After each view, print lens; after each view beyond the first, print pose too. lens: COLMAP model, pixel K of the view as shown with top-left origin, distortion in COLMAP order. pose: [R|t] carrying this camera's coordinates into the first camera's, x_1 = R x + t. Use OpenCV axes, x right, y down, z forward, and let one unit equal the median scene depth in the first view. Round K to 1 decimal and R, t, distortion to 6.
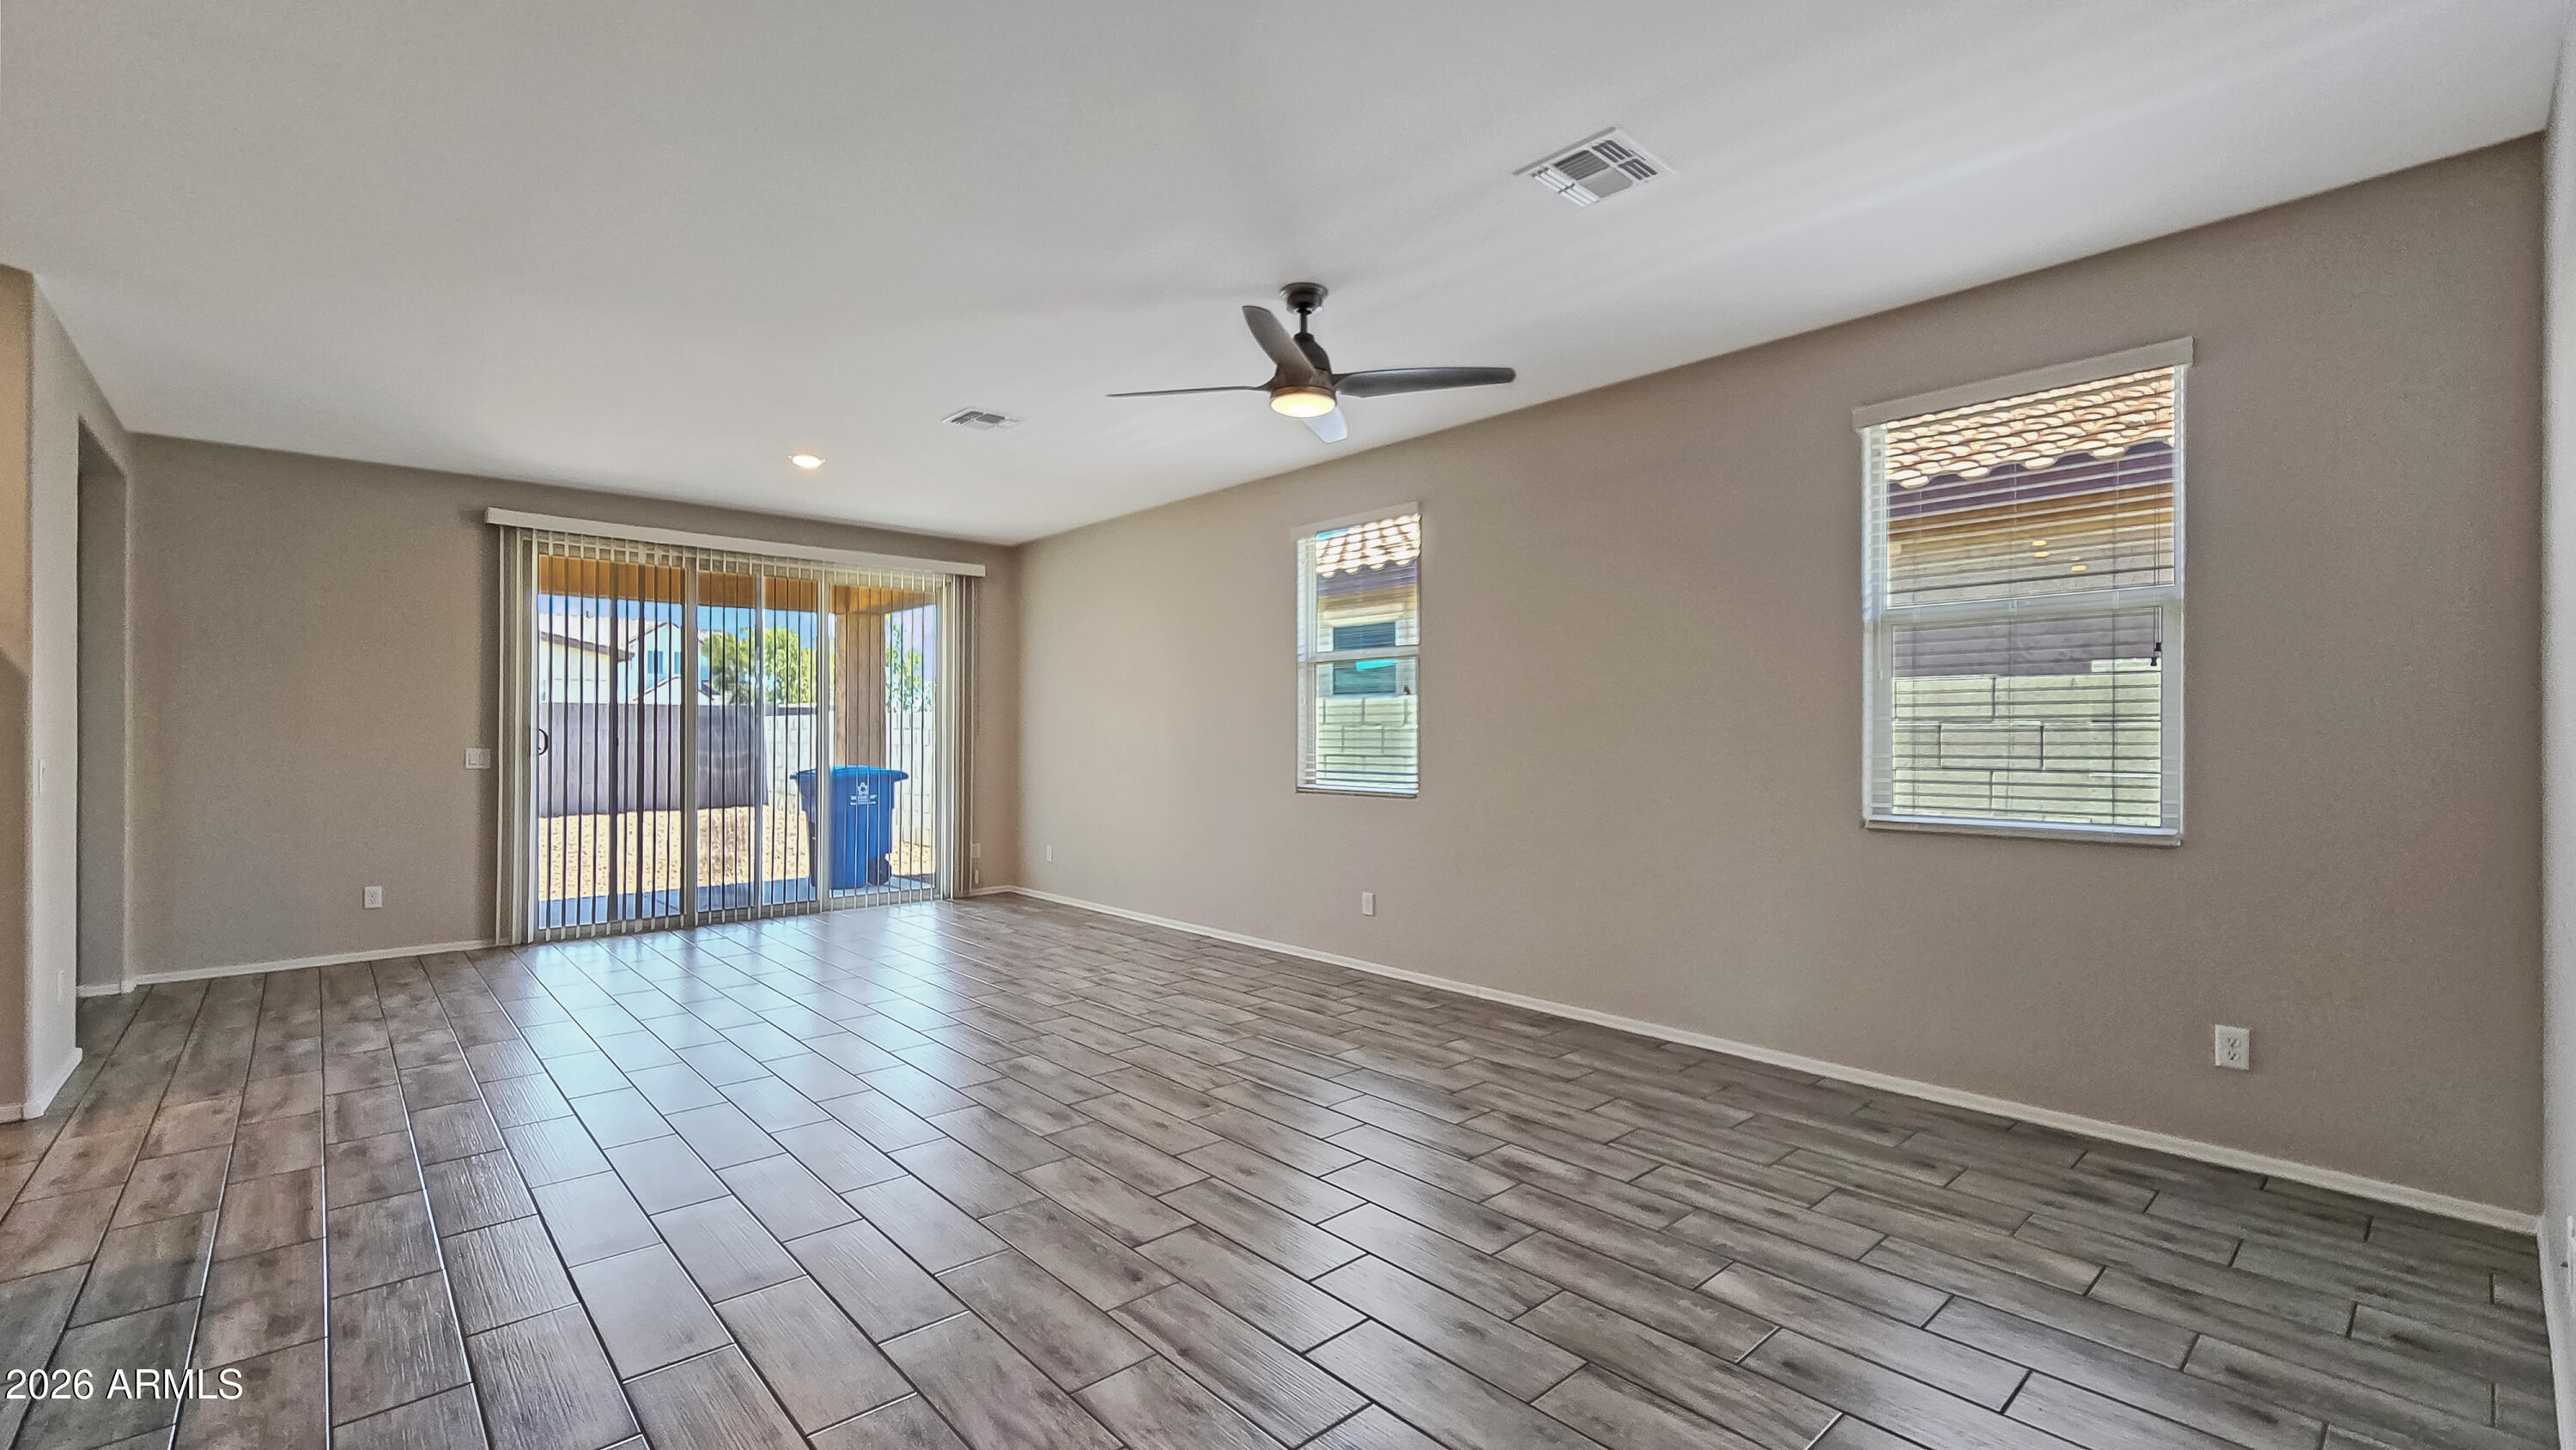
lens RADIAL K [[1070.8, 0, 1299.1], [0, 1070.8, 739.5], [0, 0, 1]] dist [-0.000816, 0.000965]
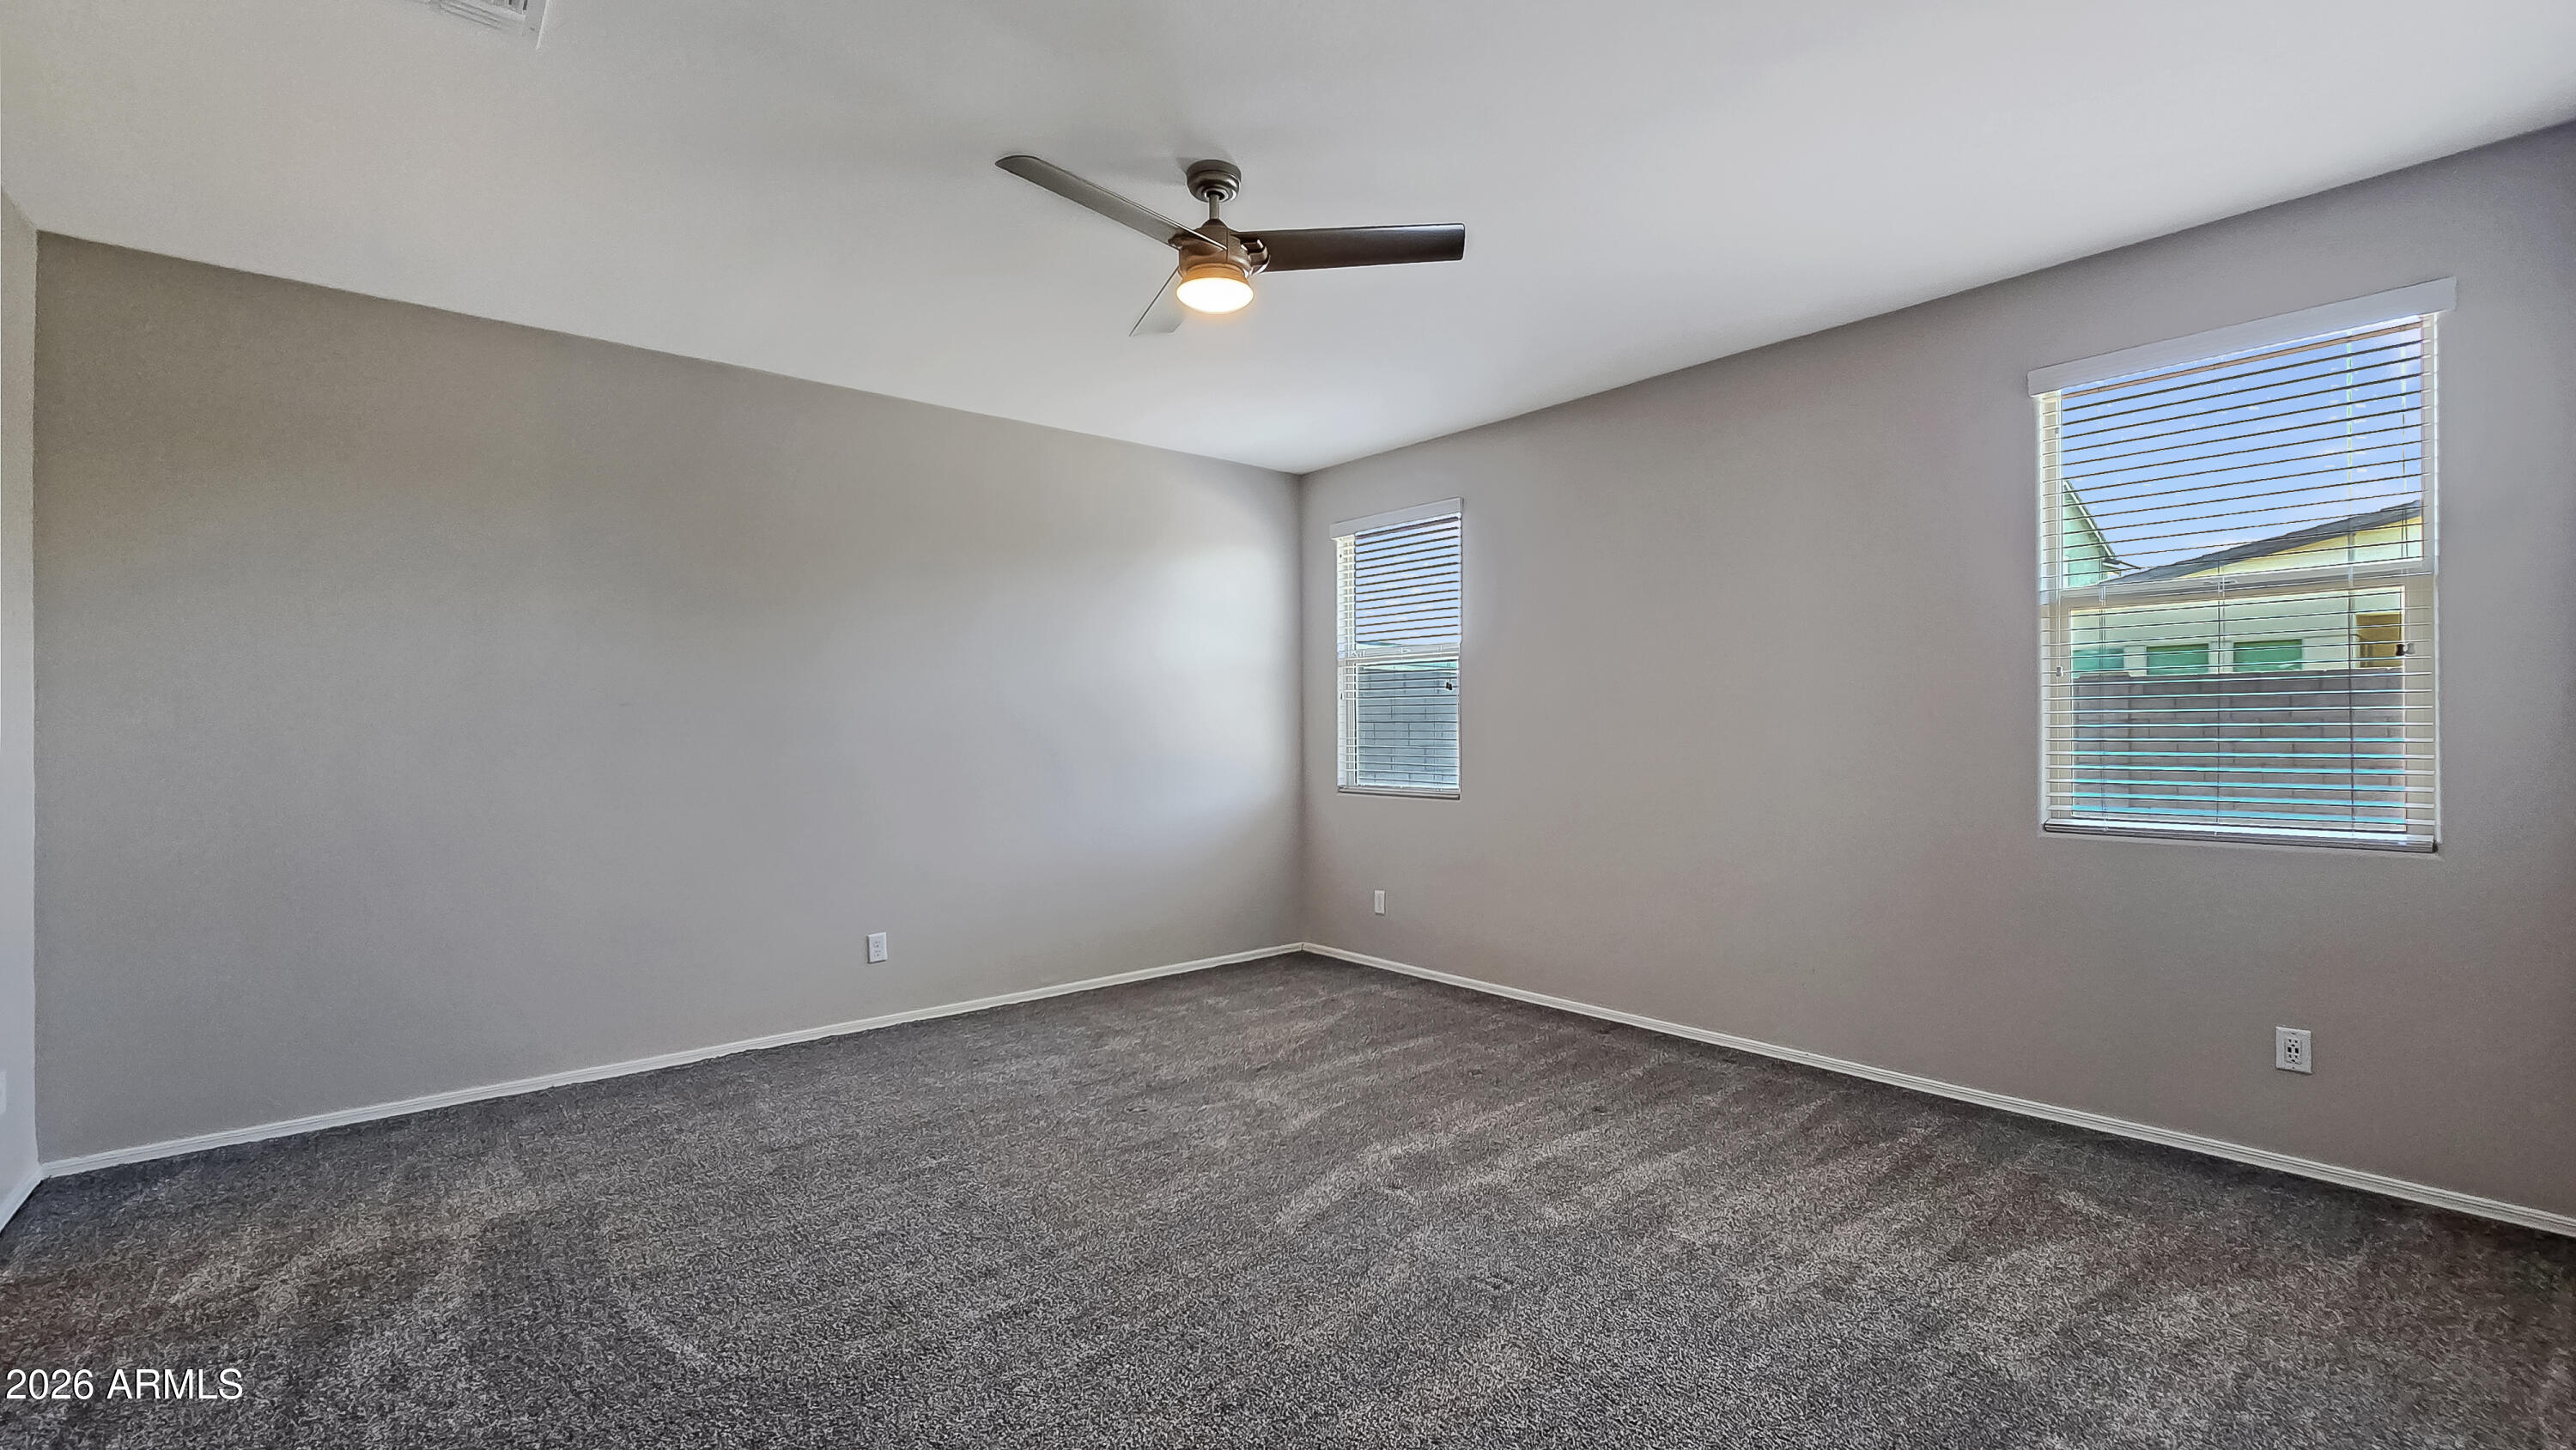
lens RADIAL K [[1070.8, 0, 1317.4], [0, 1070.8, 731.9], [0, 0, 1]] dist [-0.000816, 0.000965]
pose [[0.999968, -0.005582, -0.005722, -0.081220], [0.005541, 0.999959, -0.007095, -0.000271], [0.005761, 0.007063, 0.999958, 0.087500]]
